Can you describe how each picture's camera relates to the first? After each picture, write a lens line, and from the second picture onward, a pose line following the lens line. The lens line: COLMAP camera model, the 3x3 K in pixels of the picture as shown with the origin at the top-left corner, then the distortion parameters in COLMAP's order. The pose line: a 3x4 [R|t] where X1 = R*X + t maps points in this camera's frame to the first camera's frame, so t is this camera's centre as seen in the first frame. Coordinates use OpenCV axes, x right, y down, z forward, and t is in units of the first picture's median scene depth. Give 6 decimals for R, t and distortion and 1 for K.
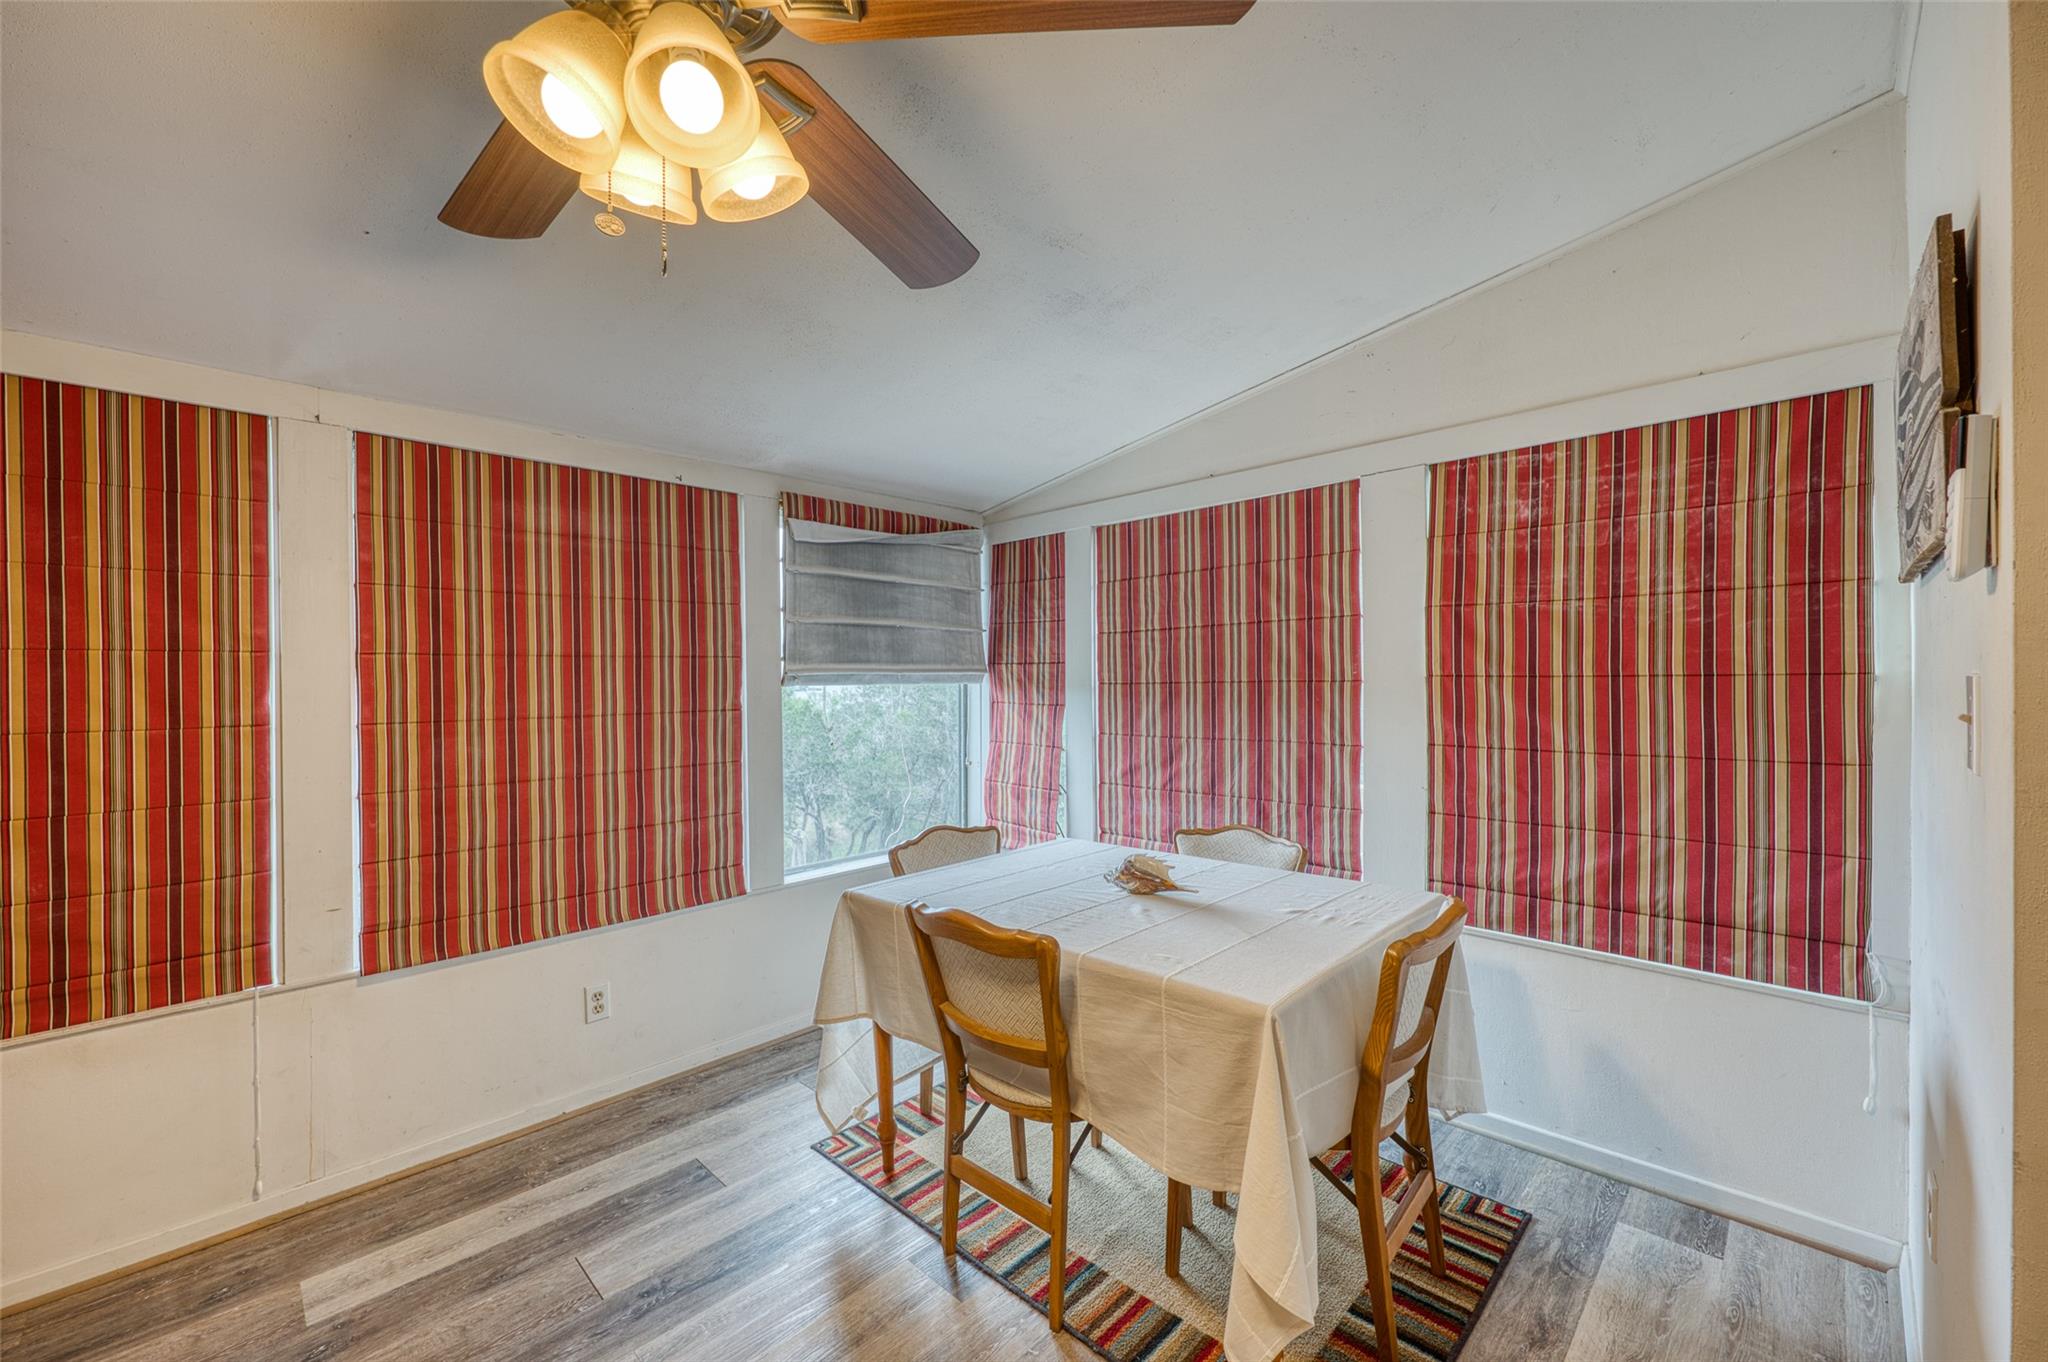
lens RADIAL K [[808.5, 0, 1017.6], [0, 808.5, 675.1], [0, 0, 1]] dist [-0.001733, 0.000925]
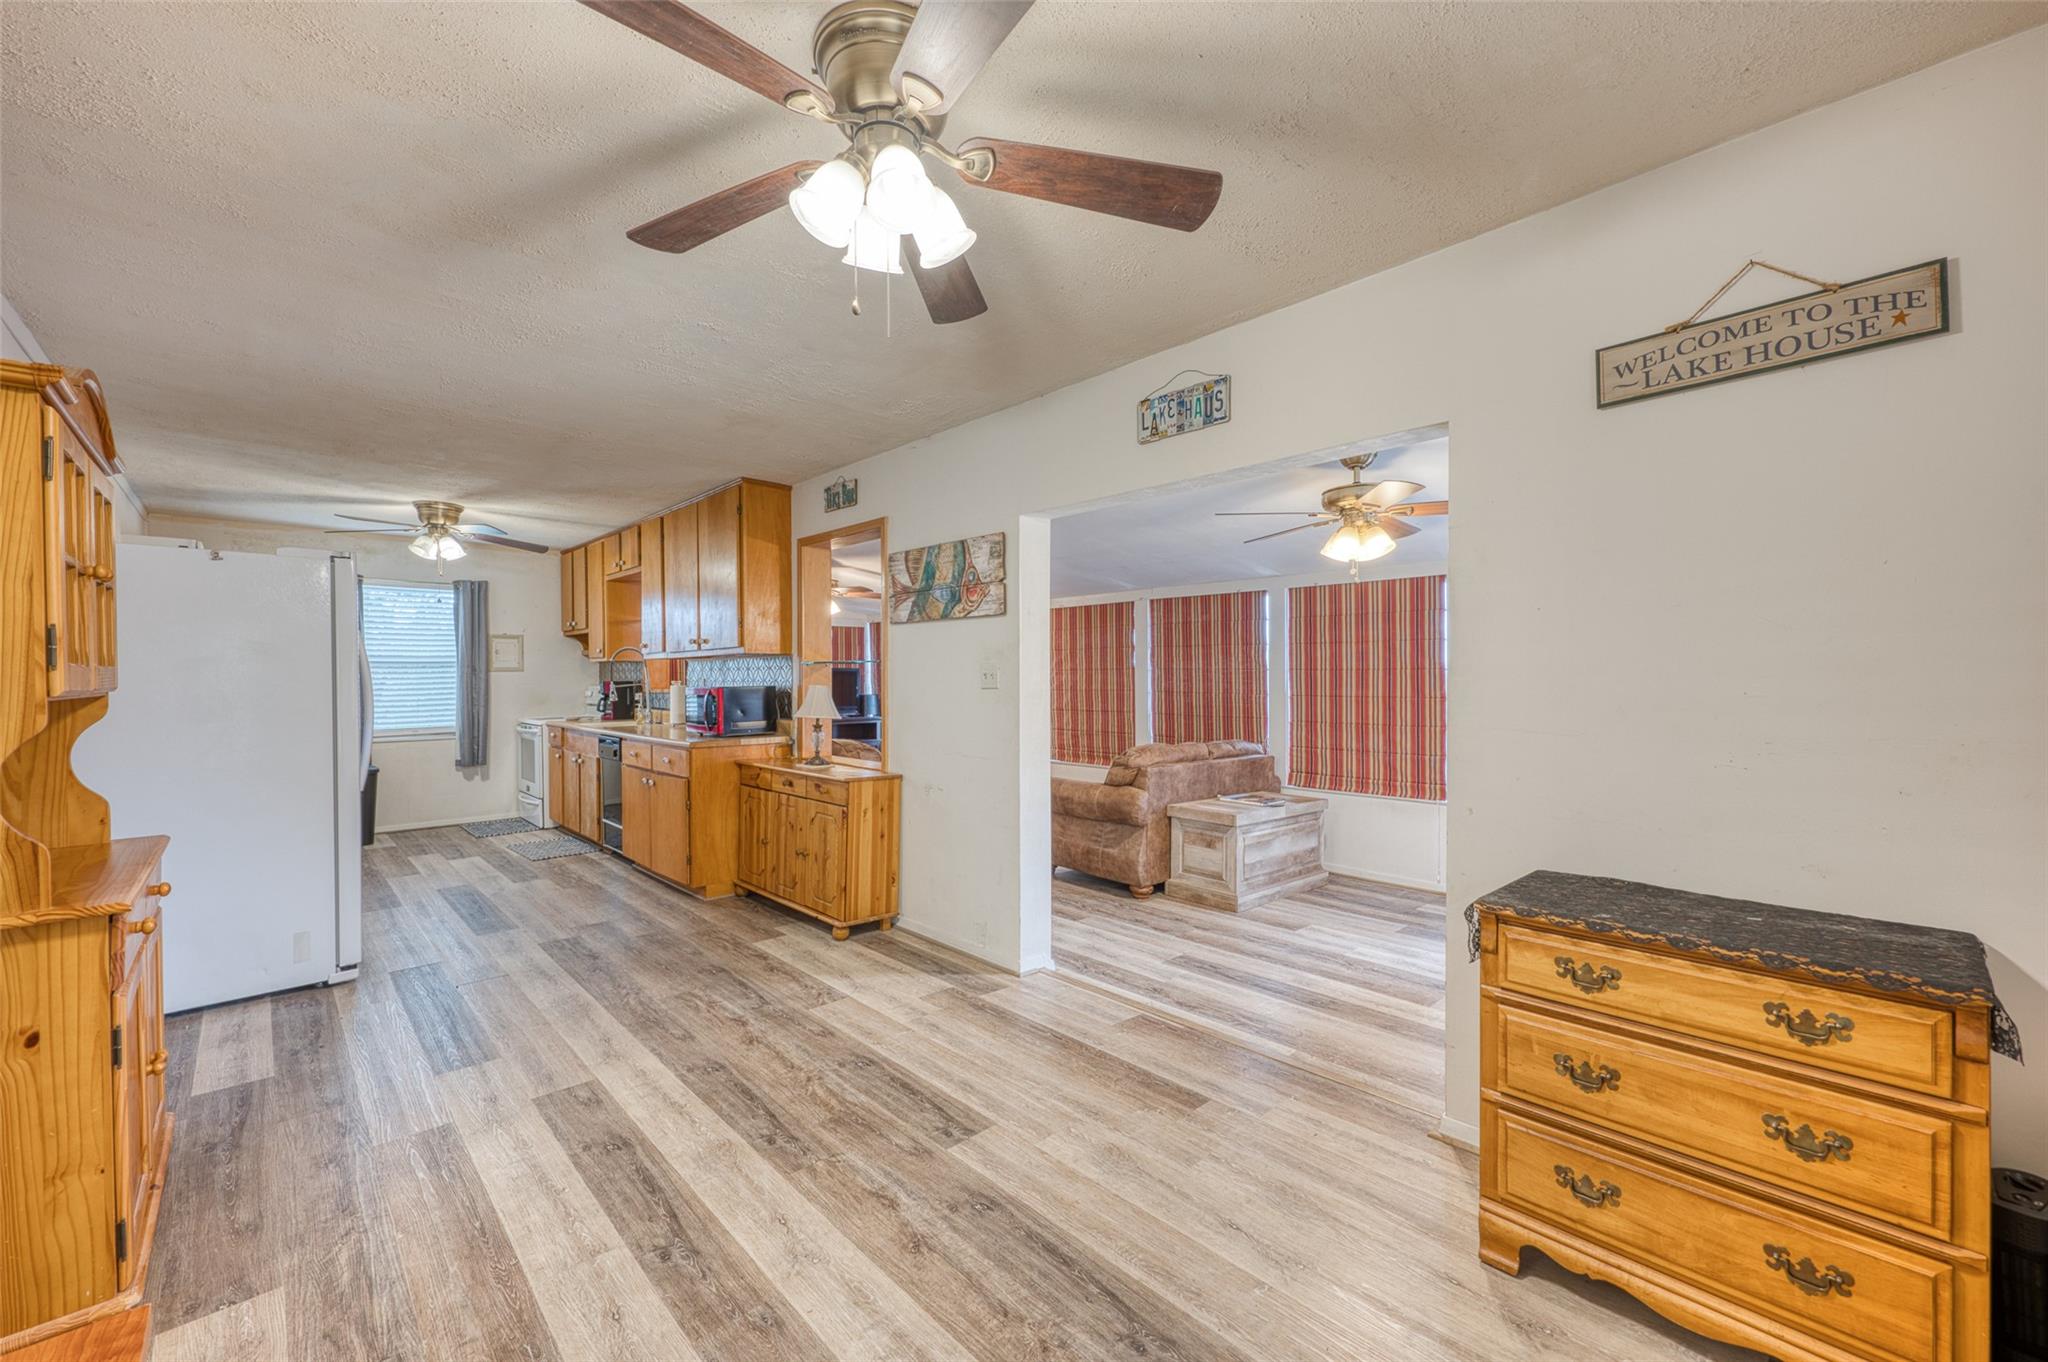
lens RADIAL K [[808.5, 0, 1020.4], [0, 808.5, 680.4], [0, 0, 1]] dist [-0.001733, 0.000925]
pose [[-0.028609, 0.010964, -0.999531, 1.292715], [0.006331, 0.999922, 0.010787, -0.022007], [0.999571, -0.006019, -0.028676, -0.194574]]
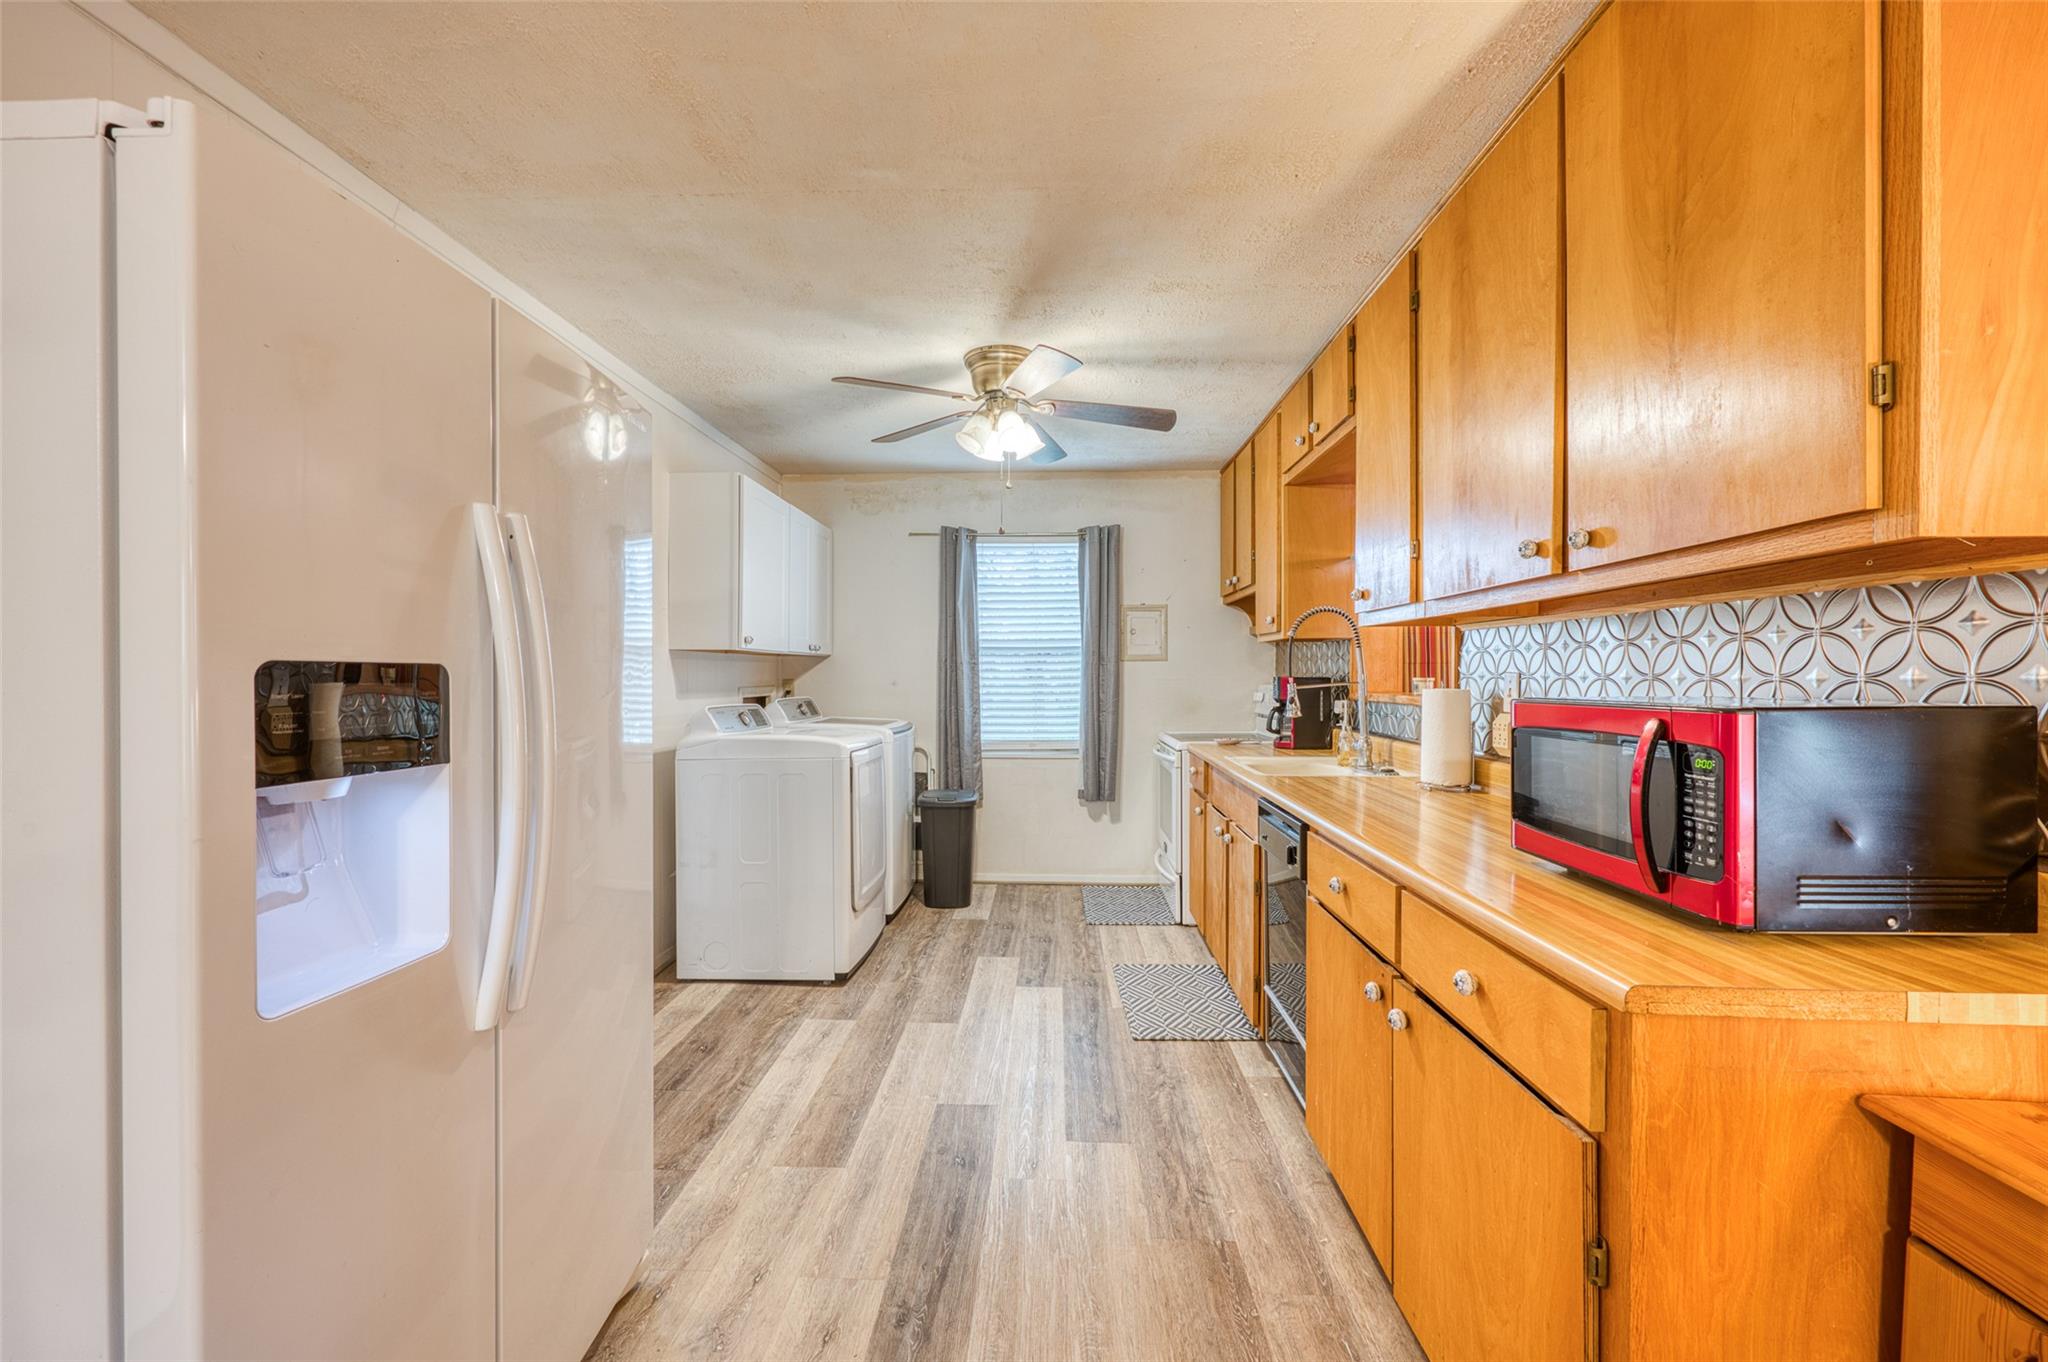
lens RADIAL K [[808.5, 0, 1017.3], [0, 808.5, 682.6], [0, 0, 1]] dist [-0.001733, 0.000925]
pose [[-0.741959, 0.011532, -0.670346, -0.024346], [0.003077, 0.999900, 0.013795, -0.010502], [0.670438, 0.008173, -0.741920, -0.890161]]
